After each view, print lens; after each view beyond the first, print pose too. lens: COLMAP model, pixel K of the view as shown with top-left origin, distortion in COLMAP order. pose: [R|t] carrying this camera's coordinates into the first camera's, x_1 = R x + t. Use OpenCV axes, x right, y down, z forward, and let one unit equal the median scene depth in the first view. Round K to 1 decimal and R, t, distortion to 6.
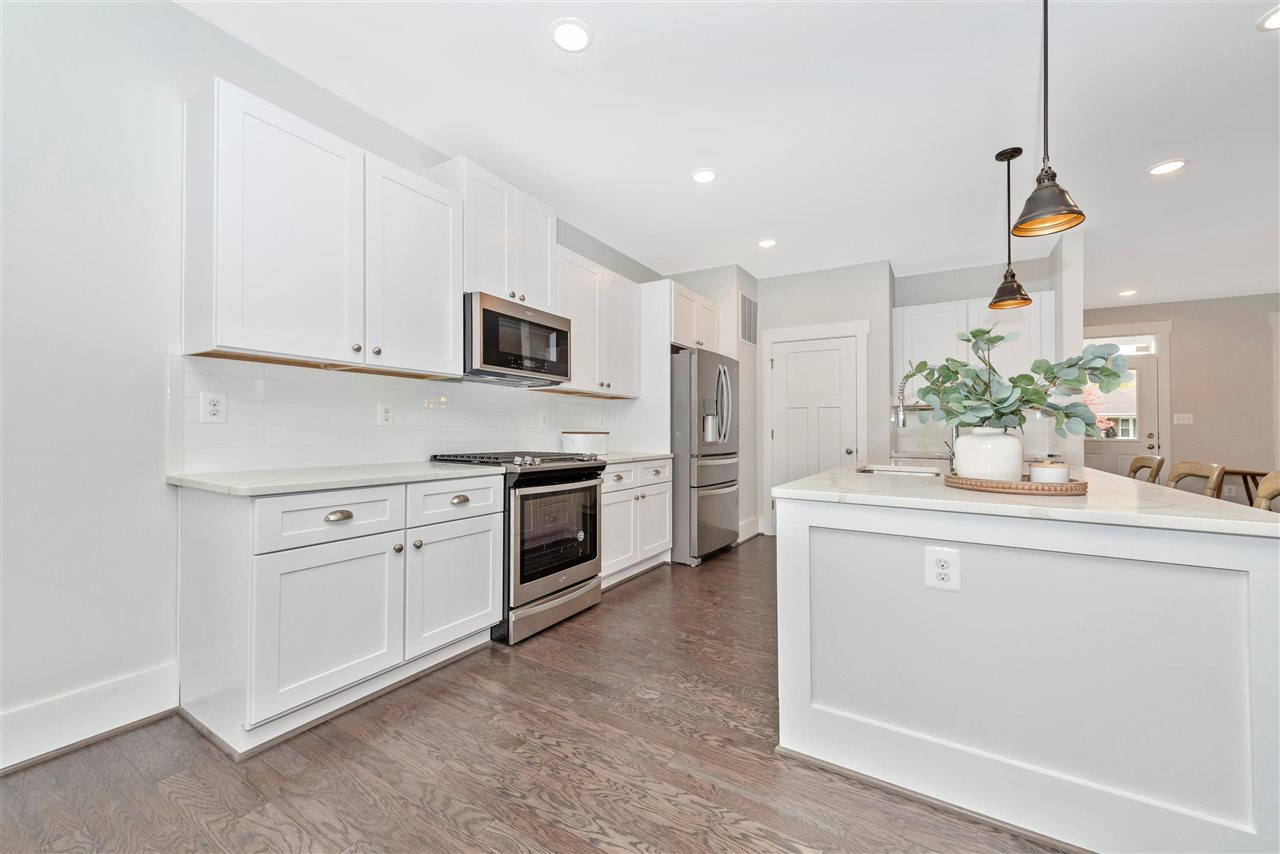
lens RADIAL K [[501.5, 0, 640.0], [0, 501.5, 427.0], [0, 0, 1]] dist [0.018718, -0.006294]
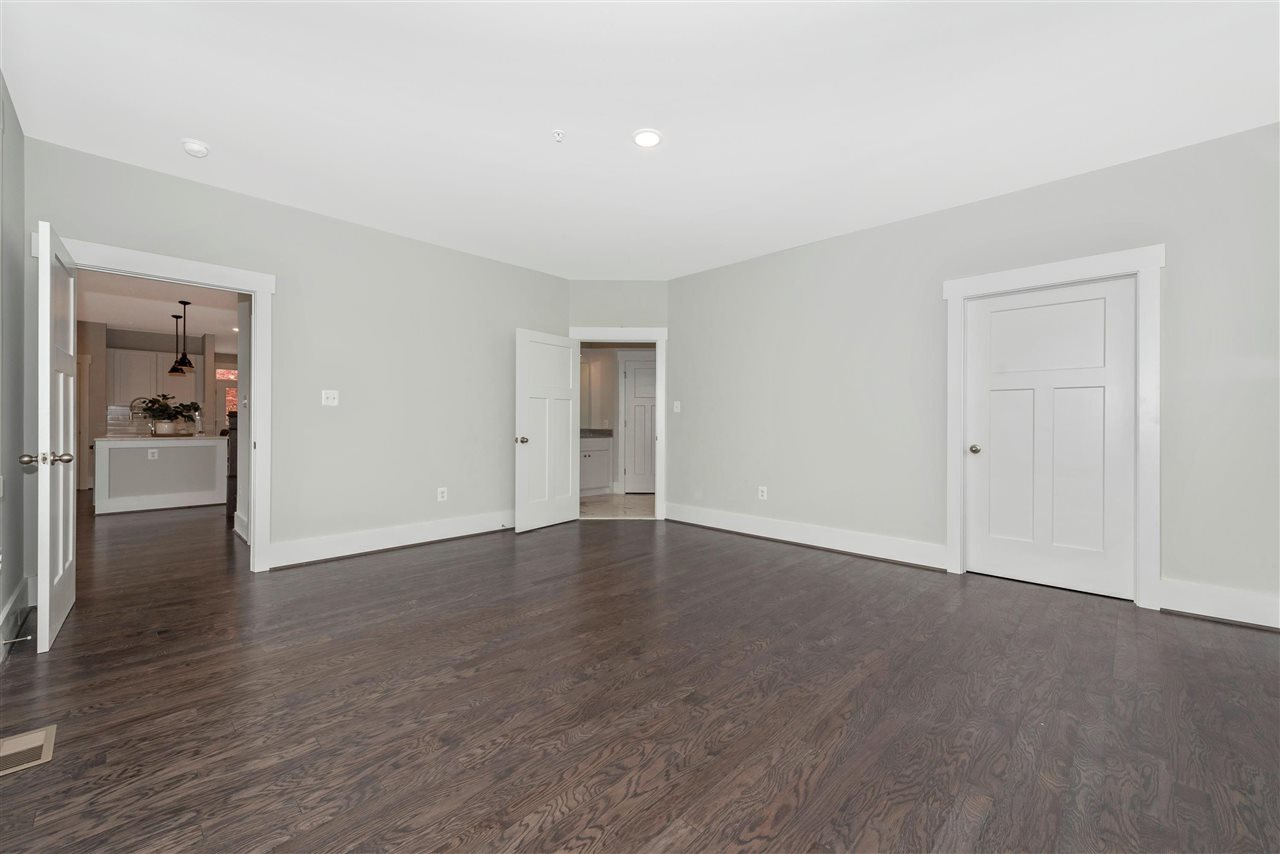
lens RADIAL K [[501.5, 0, 640.0], [0, 501.5, 427.0], [0, 0, 1]] dist [0.018718, -0.006294]
pose [[0.238249, -0.009241, 0.971160, -2.338524], [-0.013294, 0.999830, 0.012776, -0.047008], [-0.971113, -0.015954, 0.238085, -3.632205]]
